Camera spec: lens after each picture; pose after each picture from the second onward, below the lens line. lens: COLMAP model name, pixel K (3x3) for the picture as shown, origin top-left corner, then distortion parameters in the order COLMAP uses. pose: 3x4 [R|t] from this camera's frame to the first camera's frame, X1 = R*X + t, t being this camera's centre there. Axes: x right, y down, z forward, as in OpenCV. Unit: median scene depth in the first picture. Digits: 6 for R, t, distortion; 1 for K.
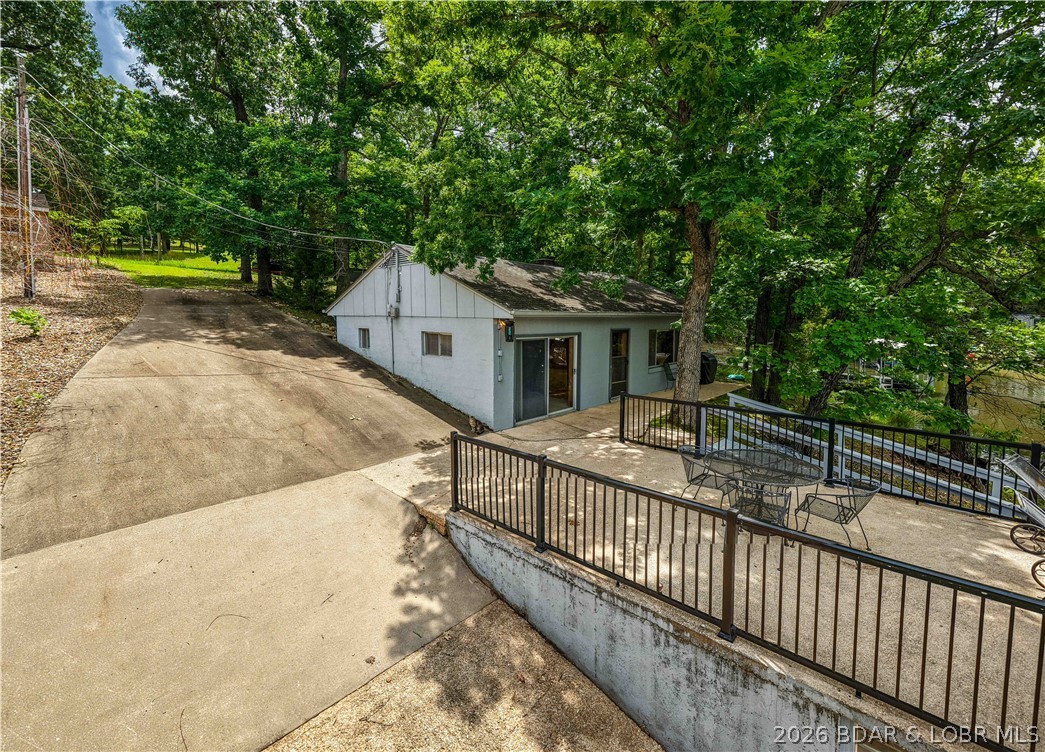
lens RADIAL K [[450.8, 0, 506.9], [0, 450.8, 348.0], [0, 0, 1]] dist [0.002364, 0.000250]
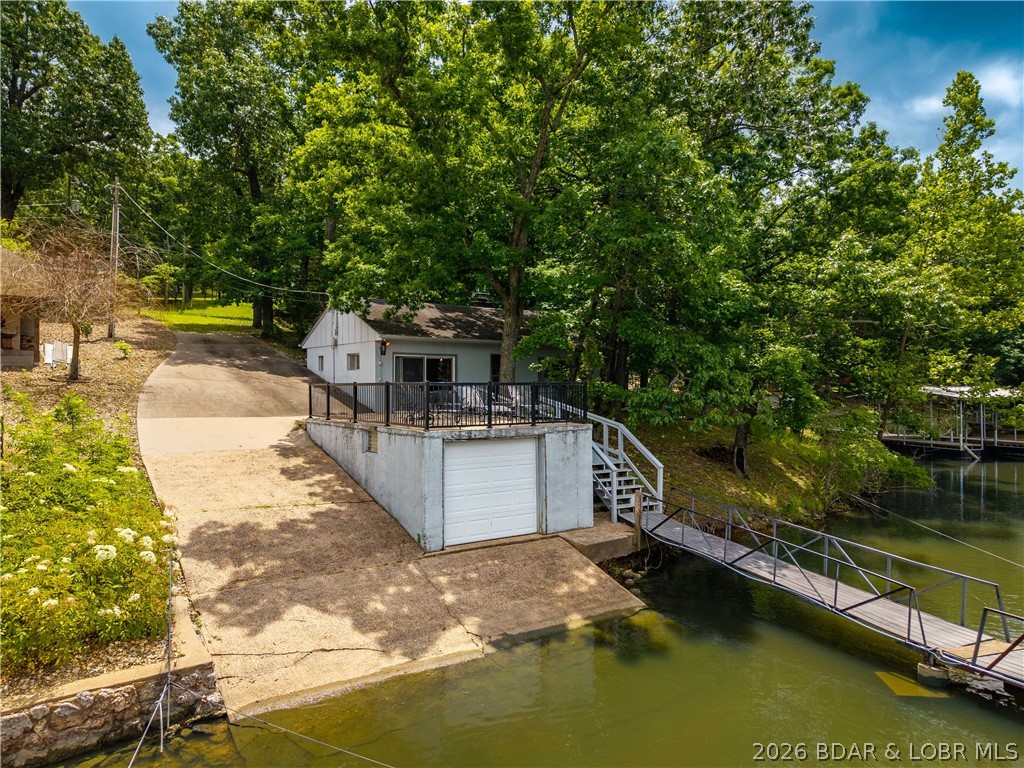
lens RADIAL K [[704.6, 0, 513.0], [0, 704.6, 384.9], [0, 0, 1]] dist [-0.008542, -0.003636]
pose [[0.979577, -0.000995, -0.201065, 0.644603], [-0.013163, 0.997525, -0.069064, 0.174045], [0.200636, 0.070300, 0.977140, -0.912312]]
